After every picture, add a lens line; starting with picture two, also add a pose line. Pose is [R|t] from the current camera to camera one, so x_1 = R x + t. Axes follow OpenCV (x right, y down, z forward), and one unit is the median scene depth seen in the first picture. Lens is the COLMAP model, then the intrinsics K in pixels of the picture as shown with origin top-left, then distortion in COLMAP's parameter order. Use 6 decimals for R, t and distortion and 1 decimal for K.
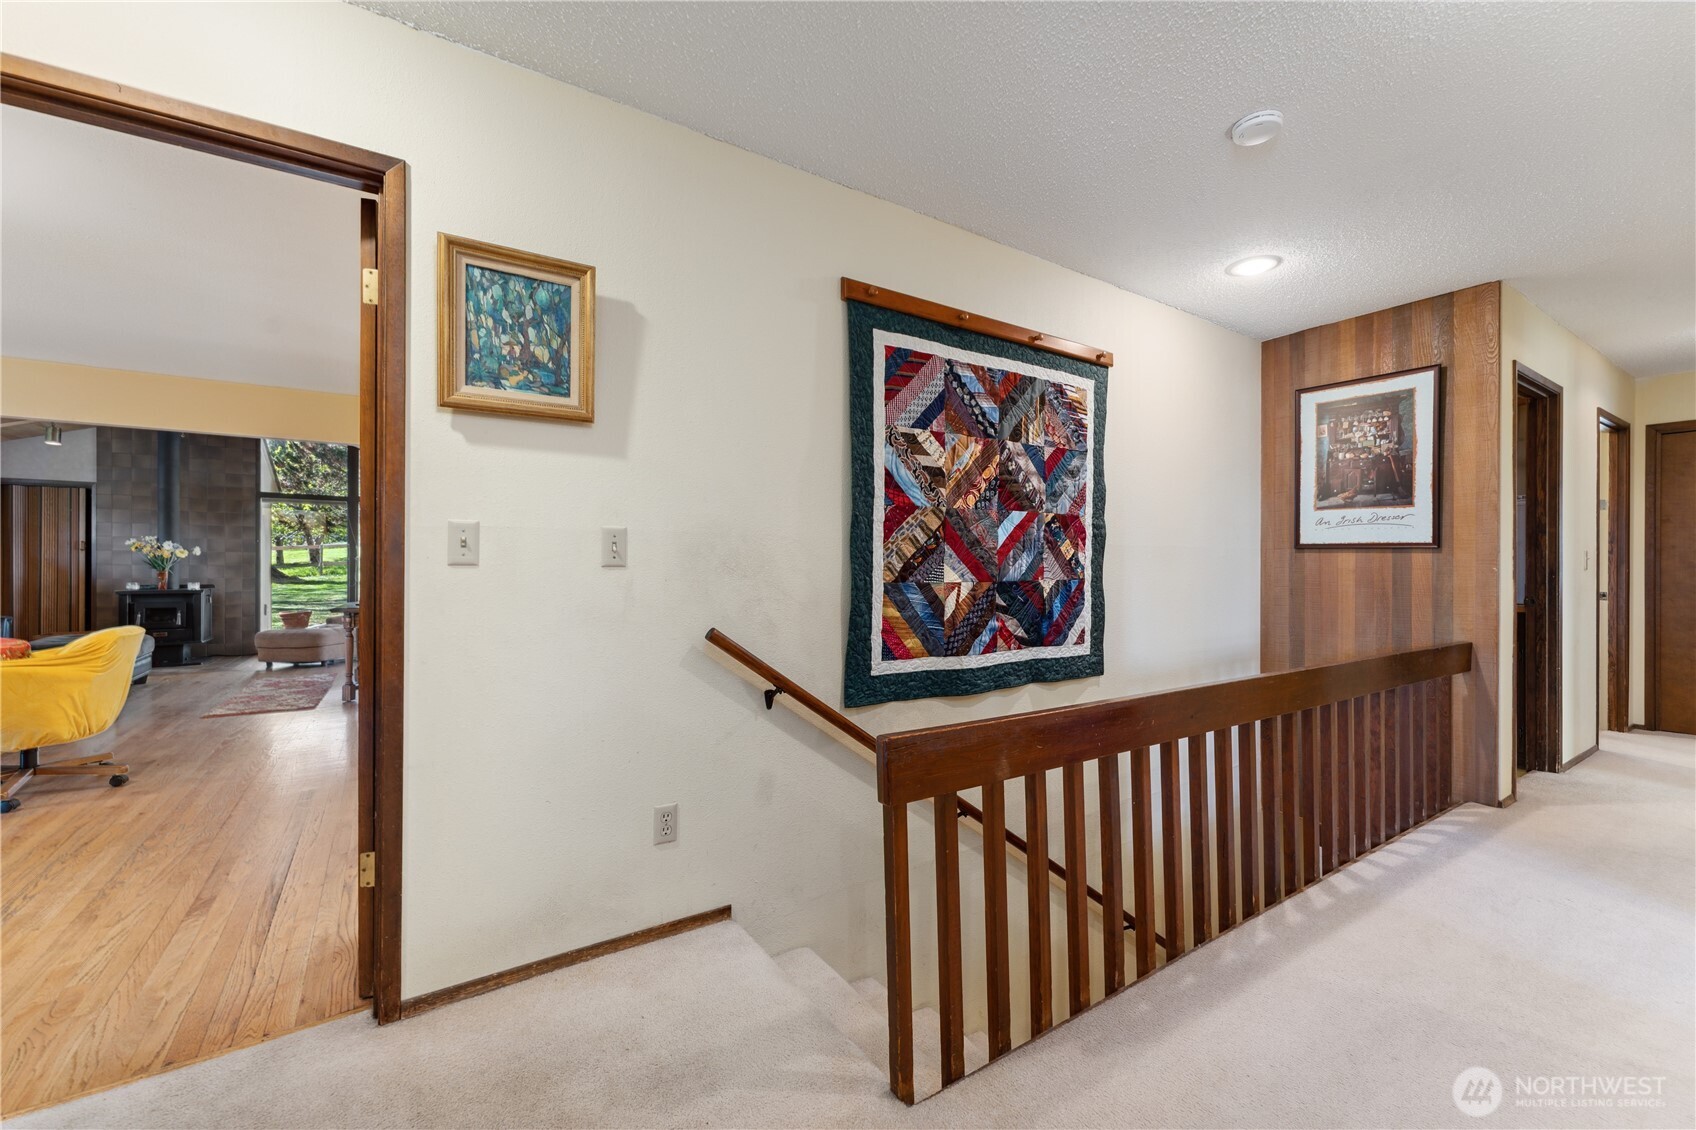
lens RADIAL K [[684.5, 0, 848.3], [0, 684.5, 565.0], [0, 0, 1]] dist [0.002219, 0.000303]
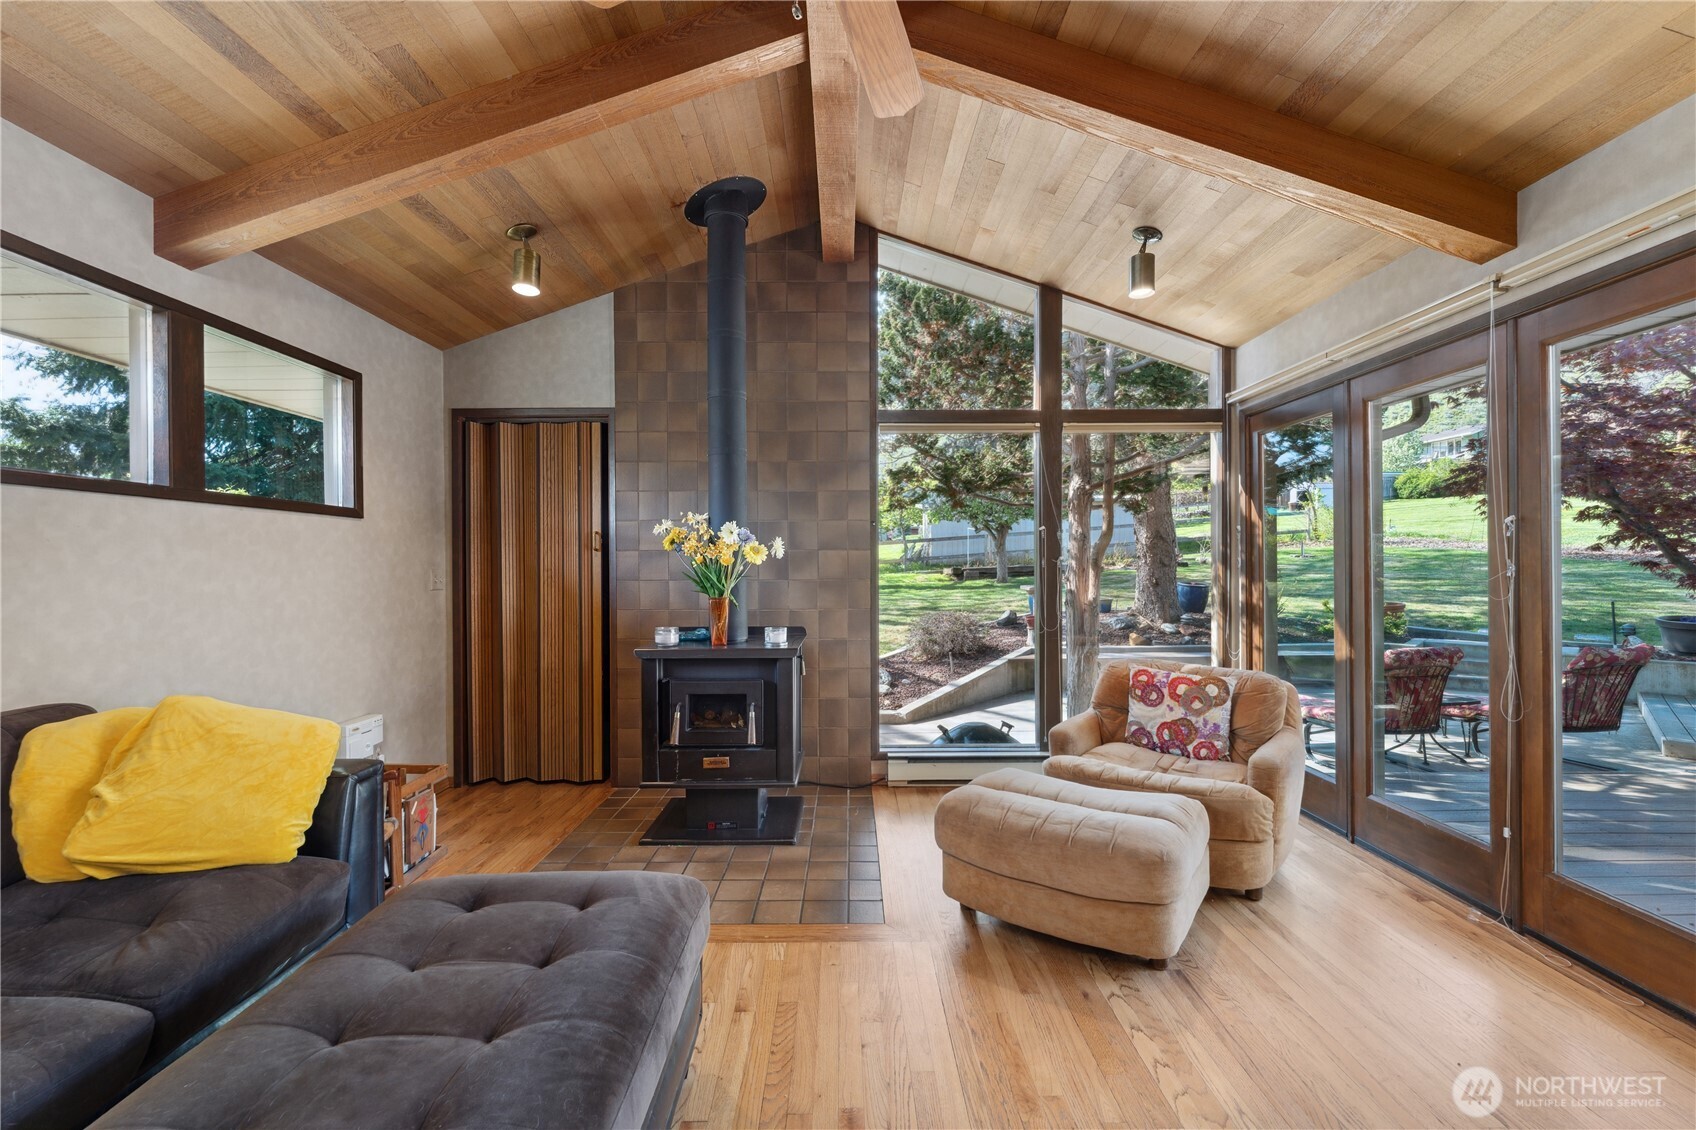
lens RADIAL K [[684.5, 0, 847.4], [0, 684.5, 566.5], [0, 0, 1]] dist [0.002219, 0.000303]
pose [[0.836703, -0.005451, -0.547630, -0.702313], [0.007124, 0.999974, 0.000932, -0.009553], [0.547611, -0.004681, 0.836720, 0.691318]]
